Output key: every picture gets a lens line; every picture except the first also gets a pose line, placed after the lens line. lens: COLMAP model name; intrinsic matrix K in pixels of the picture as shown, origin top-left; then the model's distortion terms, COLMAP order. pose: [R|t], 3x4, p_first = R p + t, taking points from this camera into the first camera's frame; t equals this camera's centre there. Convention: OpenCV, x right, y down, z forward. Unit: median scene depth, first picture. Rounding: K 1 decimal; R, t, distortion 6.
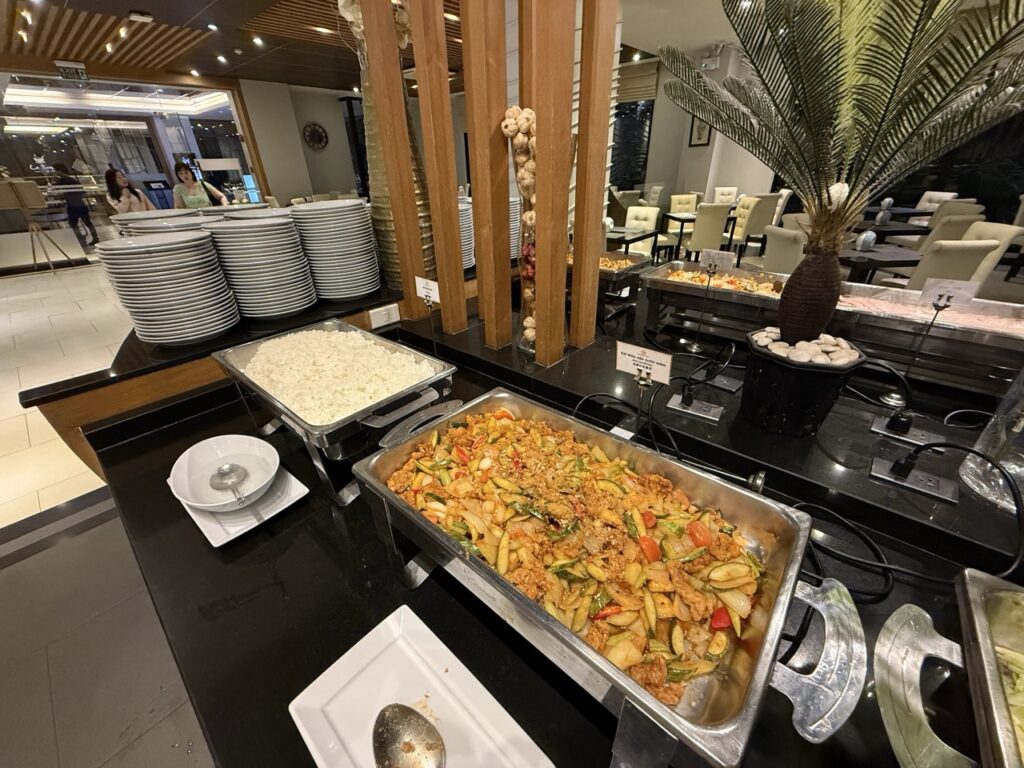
lens RADIAL K [[408.2, 0, 514.9], [0, 408.2, 382.2], [0, 0, 1]] dist [-0.004622, 0.000117]
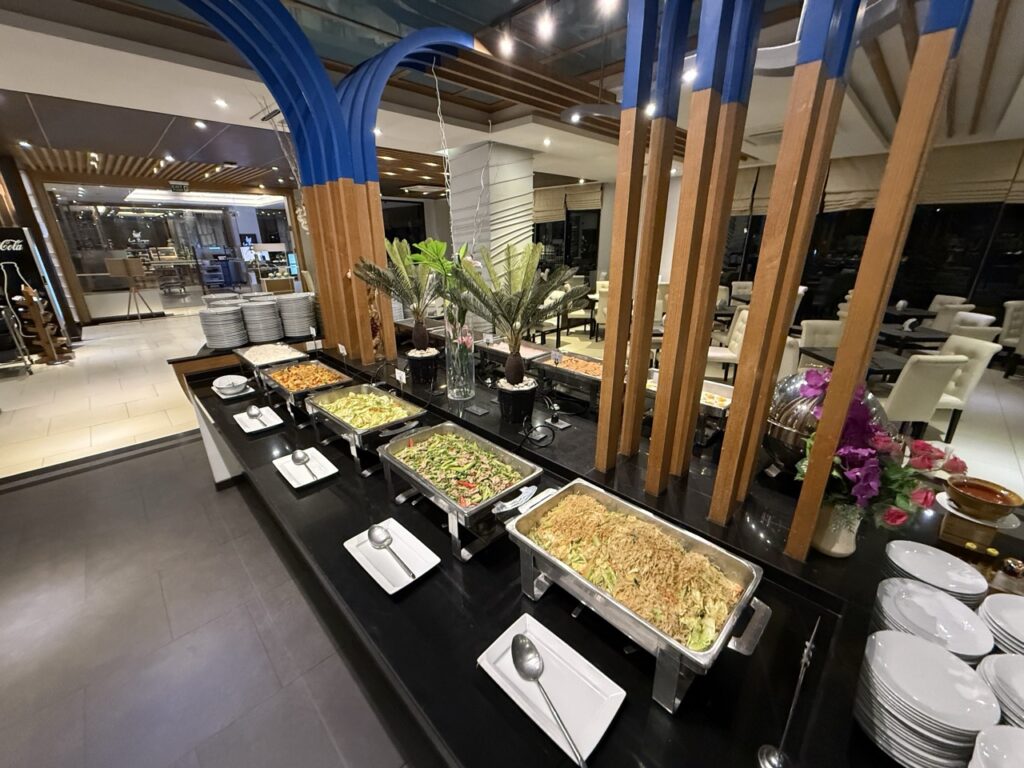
lens RADIAL K [[408.2, 0, 509.5], [0, 408.2, 383.8], [0, 0, 1]] dist [-0.004622, 0.000117]
pose [[0.996498, 0.047354, -0.068918, 0.187865], [-0.057282, 0.987015, -0.150065, 0.065065], [0.060917, 0.153487, 0.986271, -0.223470]]
